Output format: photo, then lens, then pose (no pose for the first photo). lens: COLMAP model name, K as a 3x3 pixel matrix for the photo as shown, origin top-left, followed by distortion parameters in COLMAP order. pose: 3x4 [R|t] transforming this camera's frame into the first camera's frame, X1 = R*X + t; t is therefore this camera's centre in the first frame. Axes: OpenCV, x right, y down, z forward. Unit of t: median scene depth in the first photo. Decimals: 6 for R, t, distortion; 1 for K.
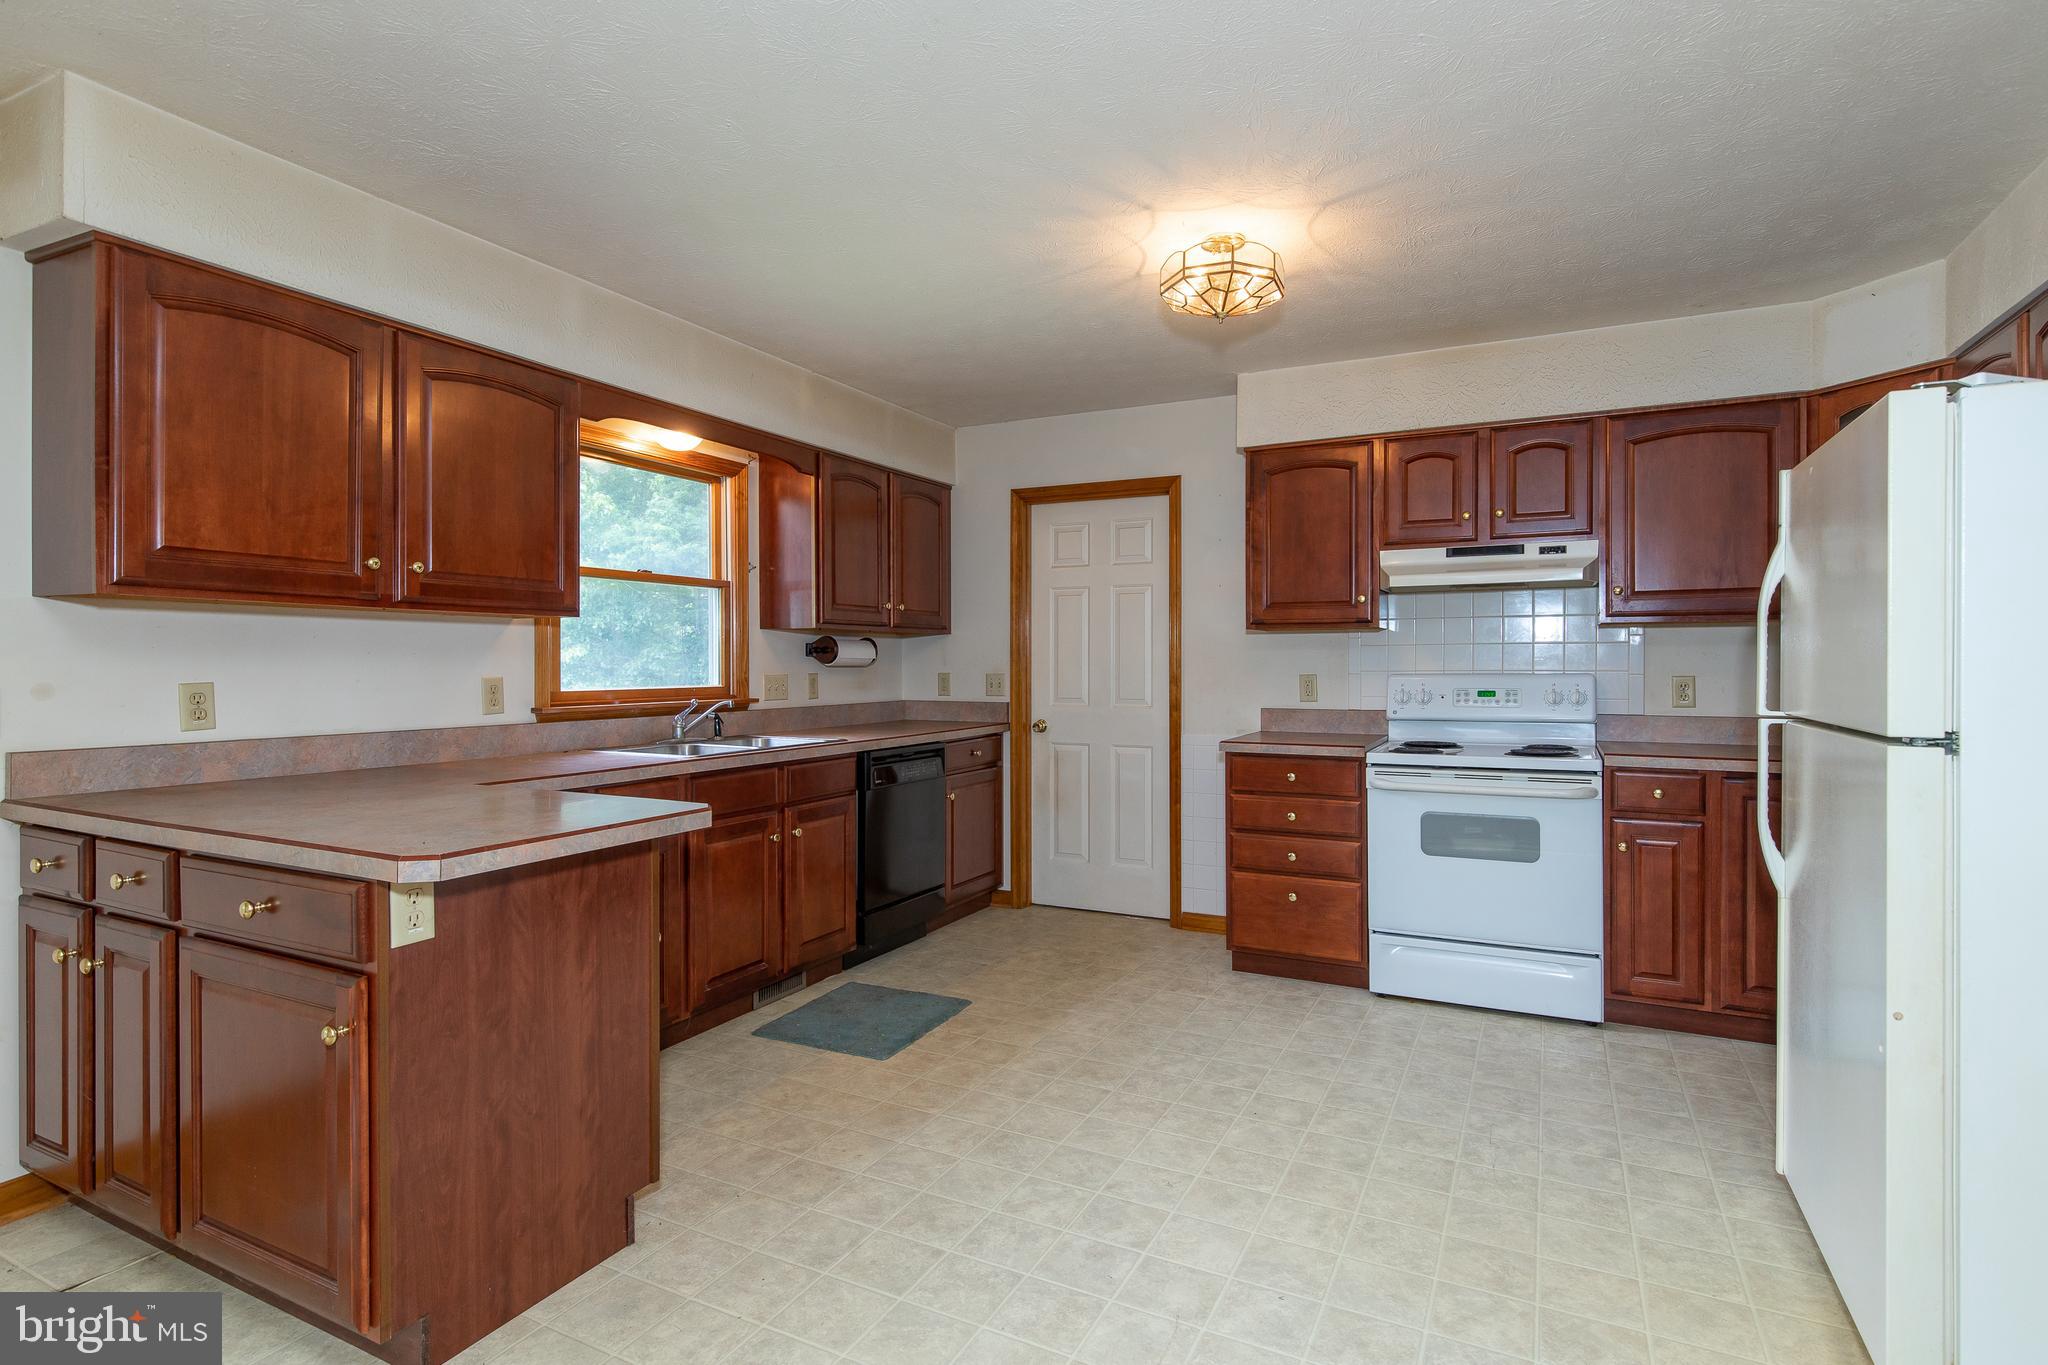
lens RADIAL K [[1035.9, 0, 1022.5], [0, 1035.9, 668.8], [0, 0, 1]] dist [-0.000675, -0.000403]
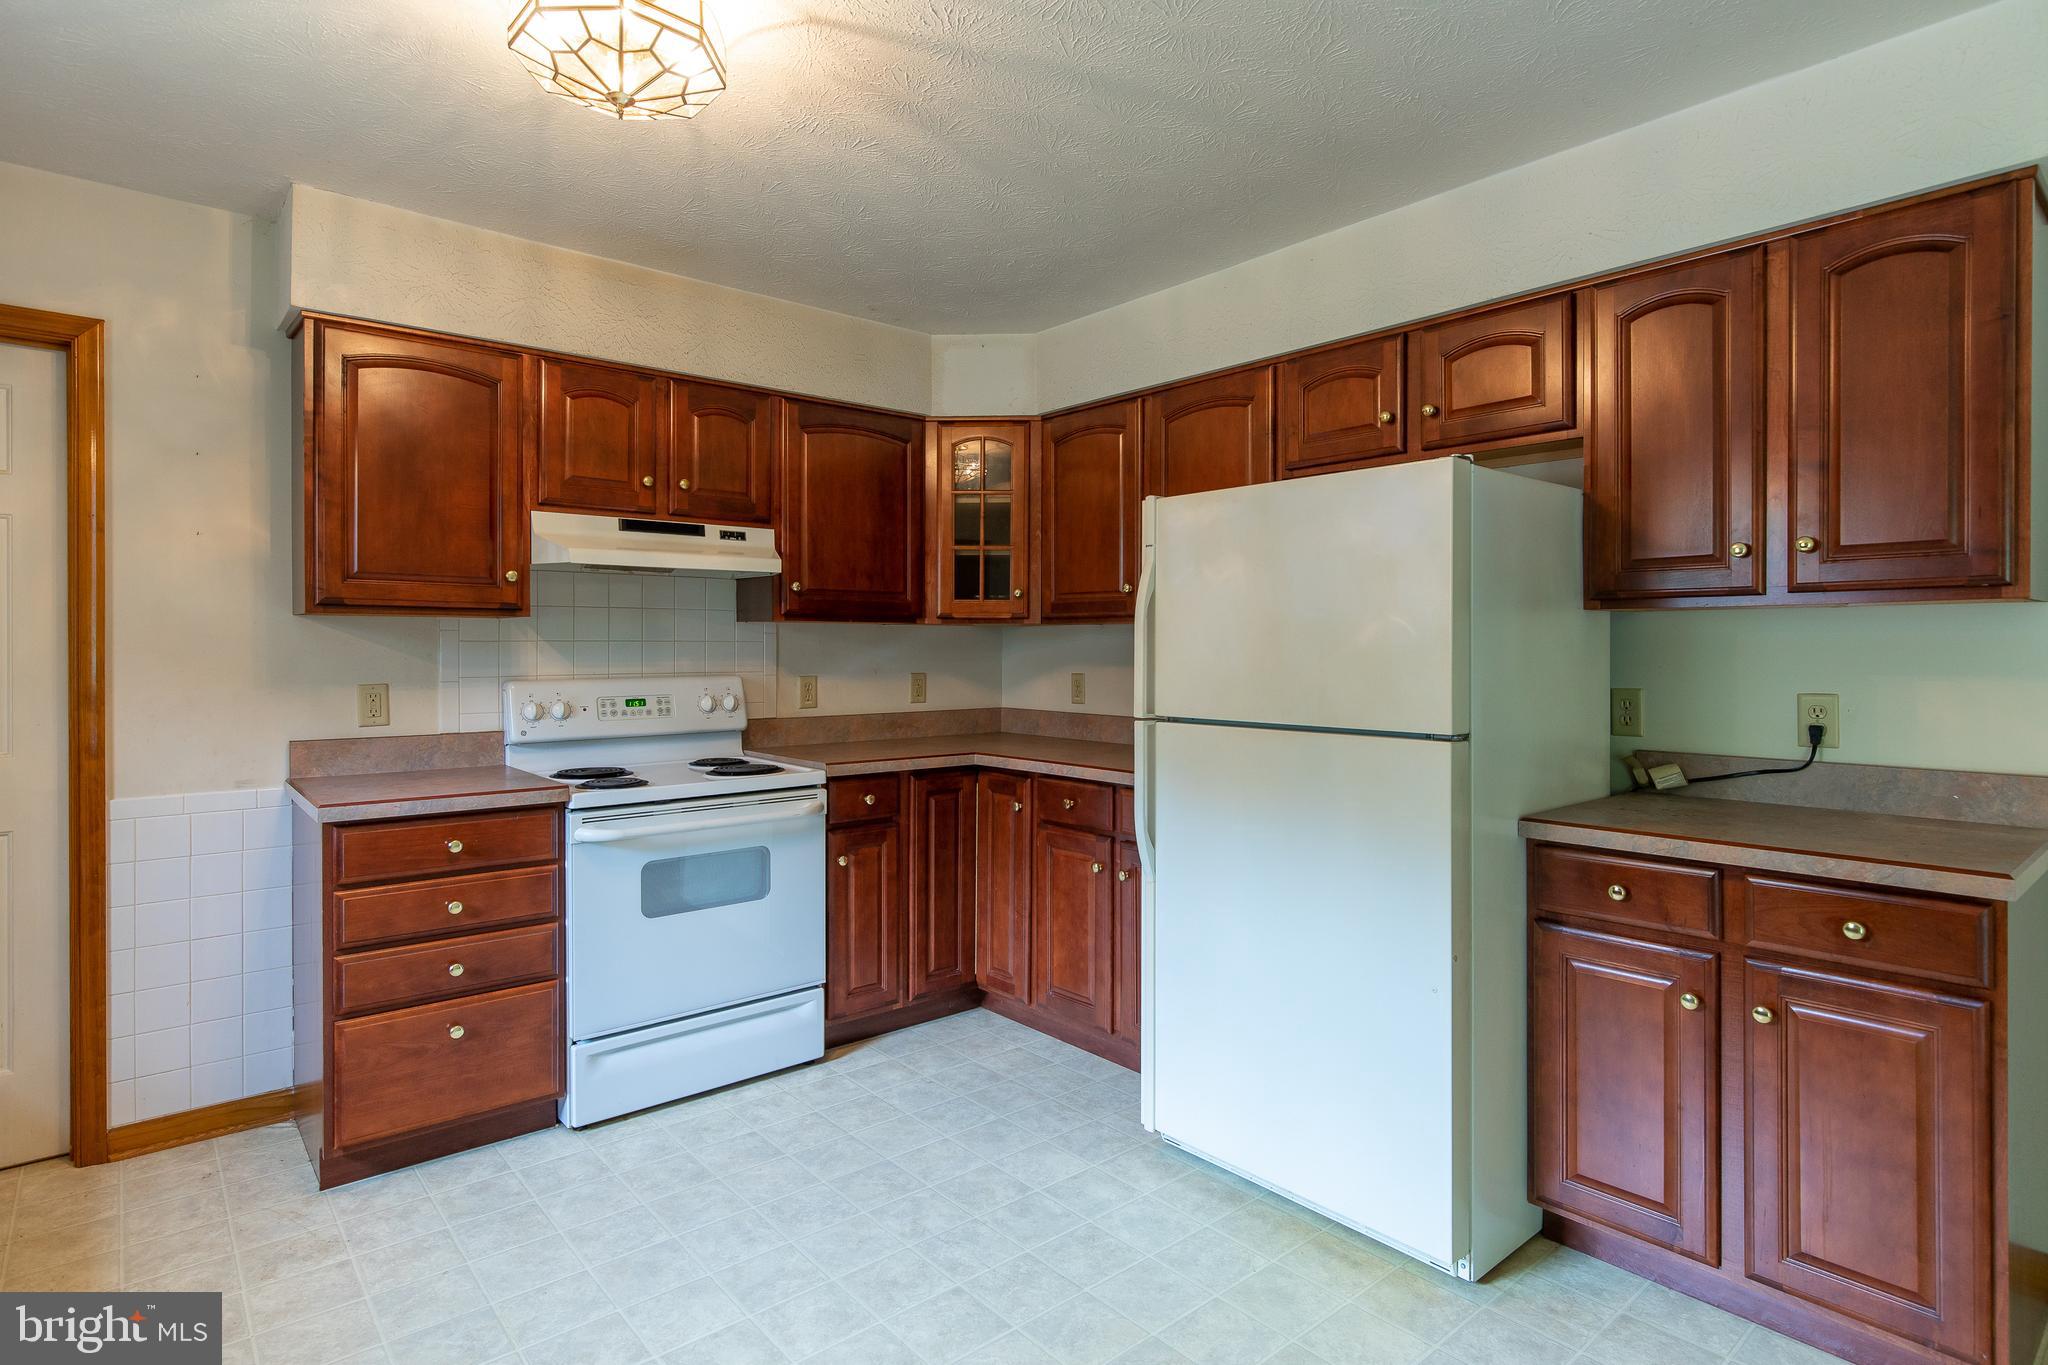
lens RADIAL K [[1064.8, 0, 1034.6], [0, 1064.8, 653.0], [0, 0, 1]] dist [0.000688, -0.001355]
pose [[0.370951, 0.001109, 0.928652, -0.227633], [0.005178, 0.999981, -0.003263, -0.011626], [-0.928638, 0.006019, 0.370938, 0.429713]]
